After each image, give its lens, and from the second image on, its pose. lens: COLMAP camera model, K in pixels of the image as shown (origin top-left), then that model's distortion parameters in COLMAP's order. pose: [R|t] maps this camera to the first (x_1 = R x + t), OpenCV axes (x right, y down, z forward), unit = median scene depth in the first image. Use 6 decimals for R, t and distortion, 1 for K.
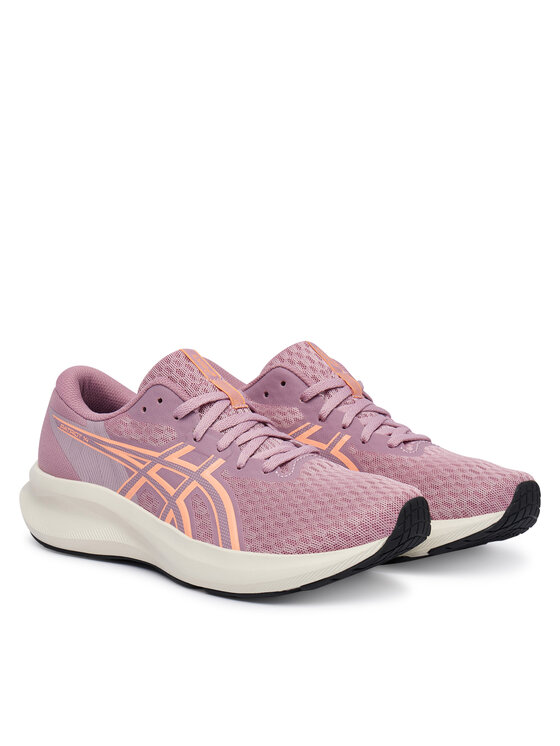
lens RADIAL K [[1973.1, 0, 280.0], [0, 1973.1, 372.5], [0, 0, 1]] dist [0.186061, 0.000000]
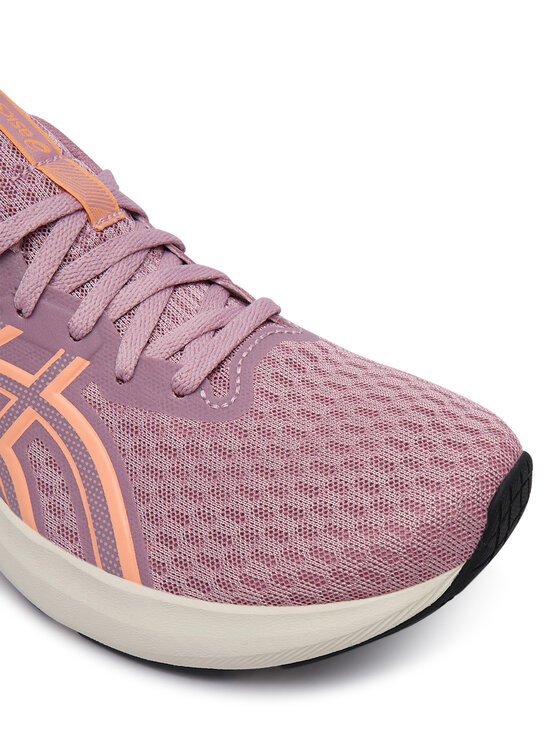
lens RADIAL K [[1046.2, 0, 278.4], [0, 1046.2, 377.4], [0, 0, 1]] dist [0.072177, 0.000000]
pose [[0.991502, -0.085981, 0.097630, -0.007720], [0.034744, 0.898213, 0.438185, -0.060362], [-0.125368, -0.431069, 0.893567, 0.764719]]
